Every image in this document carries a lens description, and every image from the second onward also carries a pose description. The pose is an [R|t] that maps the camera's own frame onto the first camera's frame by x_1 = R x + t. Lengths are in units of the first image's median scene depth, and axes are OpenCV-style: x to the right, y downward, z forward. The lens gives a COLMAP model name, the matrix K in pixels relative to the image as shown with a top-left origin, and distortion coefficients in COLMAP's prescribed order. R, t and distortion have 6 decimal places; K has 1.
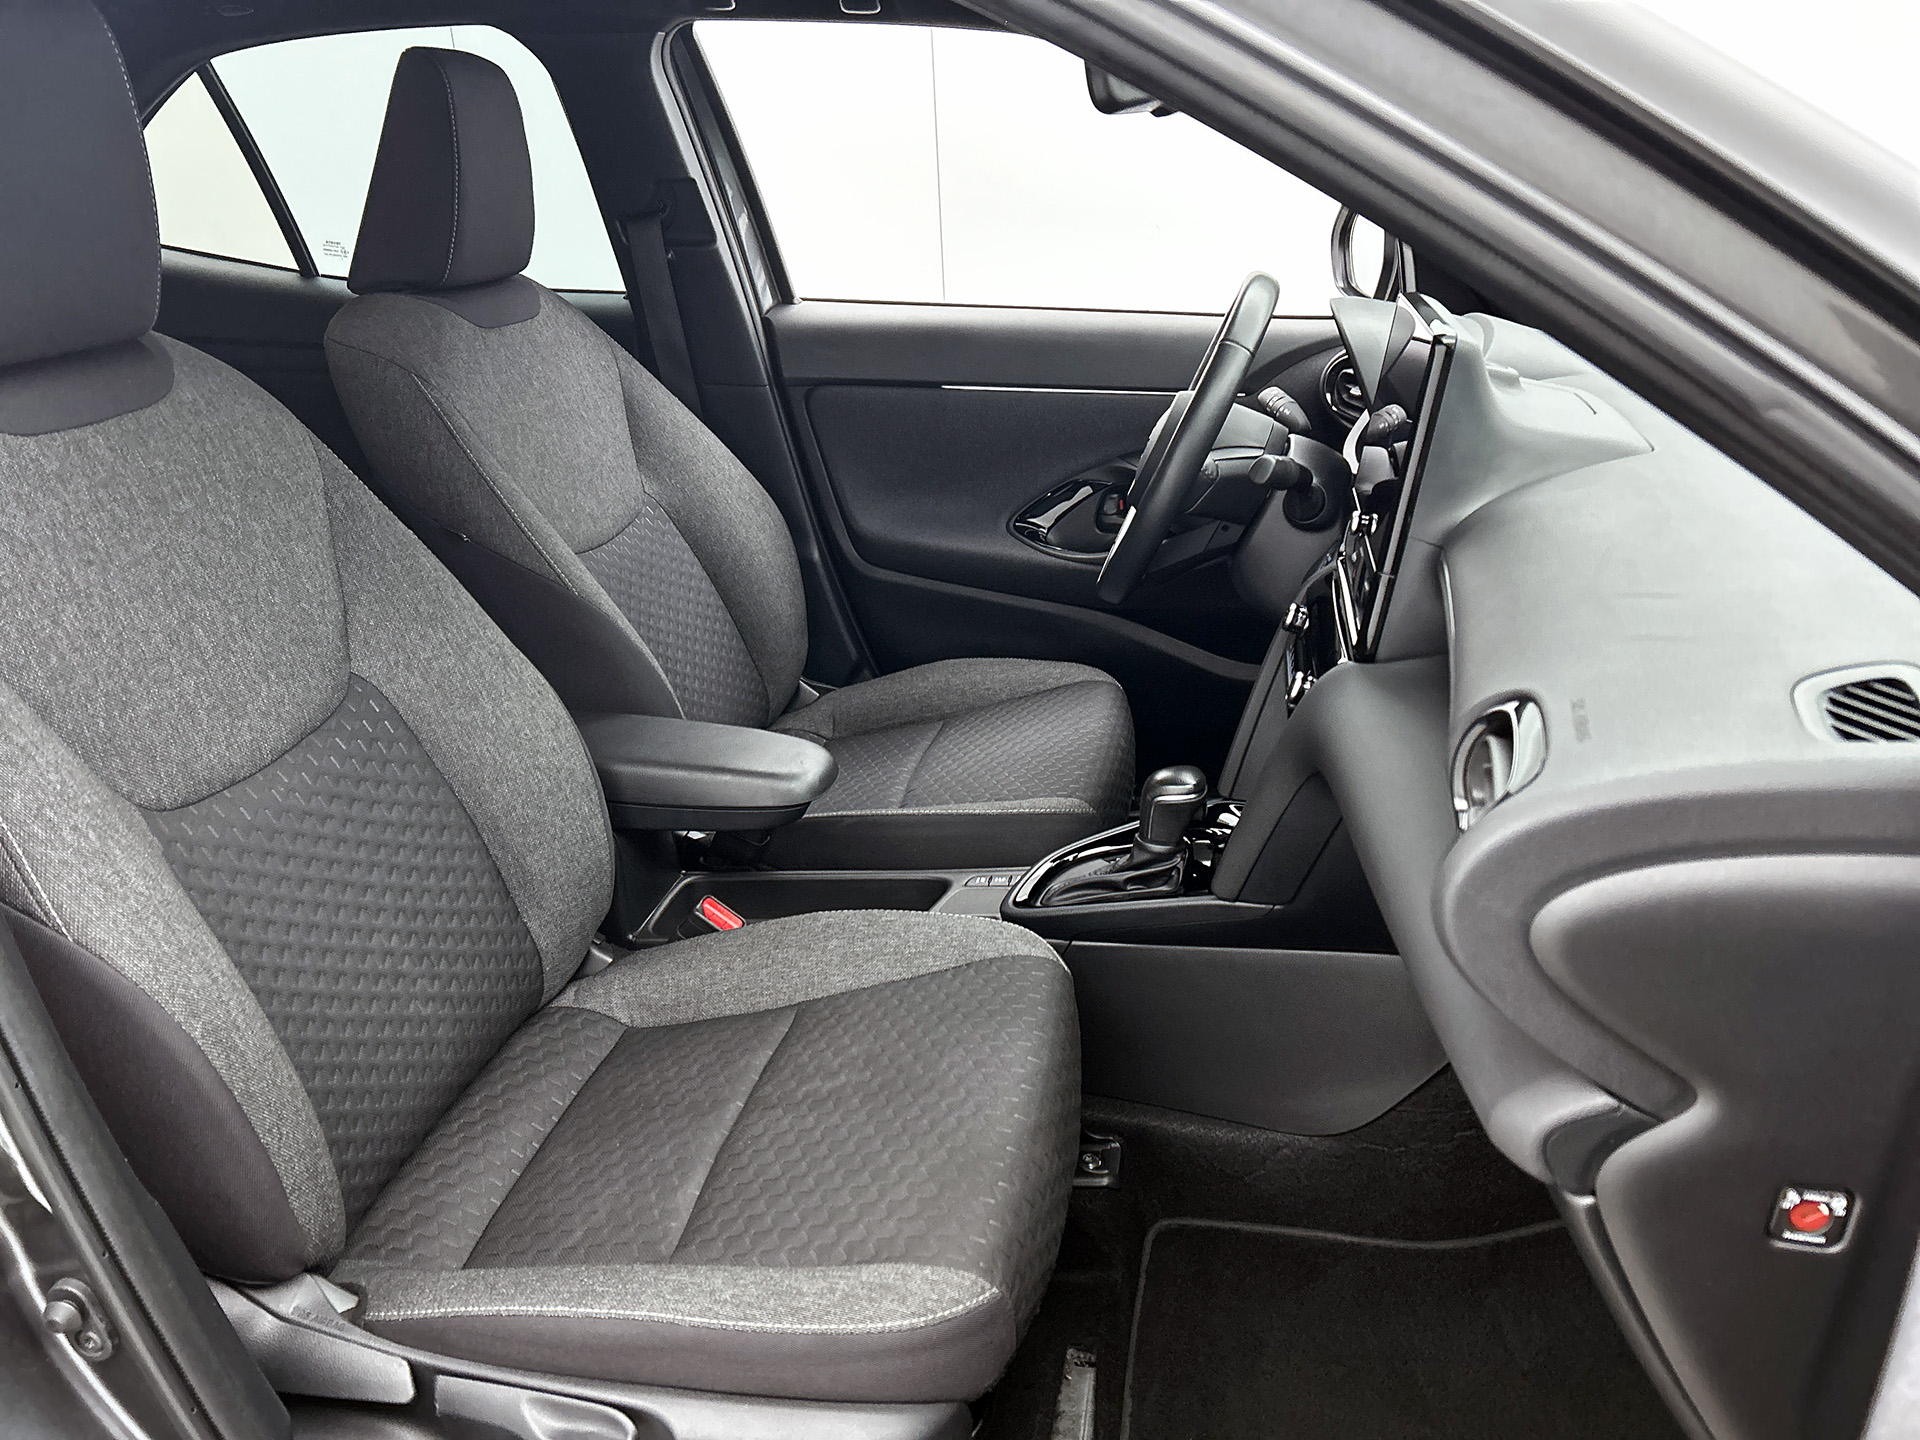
lens RADIAL K [[1448.0, 0, 947.8], [0, 1448.0, 729.9], [0, 0, 1]] dist [0.080318, -0.008562]
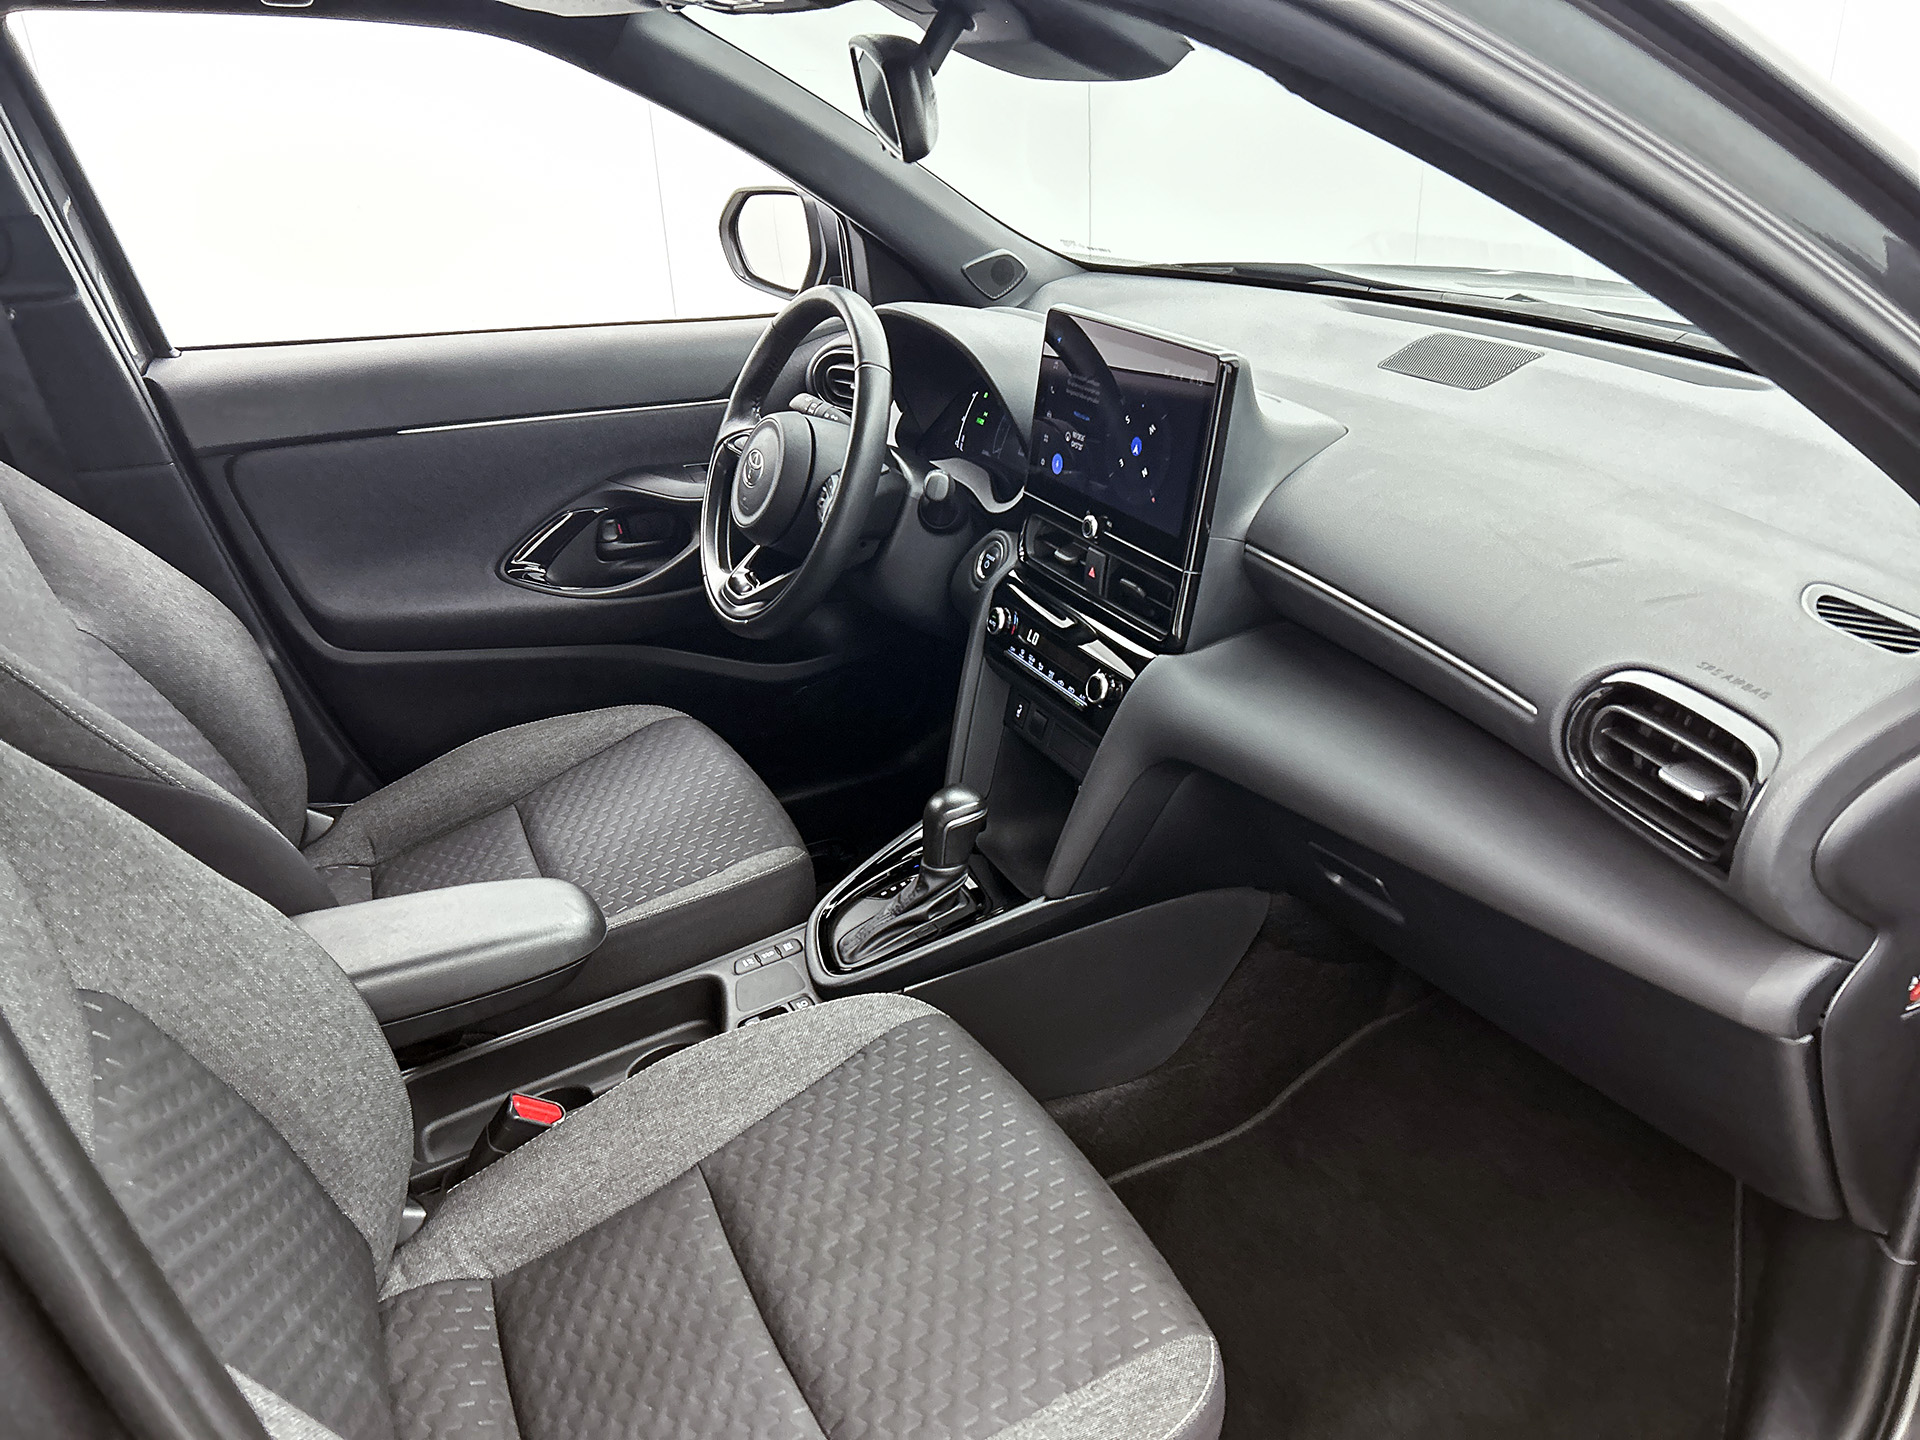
lens RADIAL K [[1463.2, 0, 949.9], [0, 1463.2, 739.5], [0, 0, 1]] dist [0.024222, -0.003097]
pose [[0.801822, -0.259395, 0.538326, -0.343623], [0.235938, 0.965103, 0.113615, -0.111339], [-0.549012, 0.035913, 0.835043, 0.141926]]
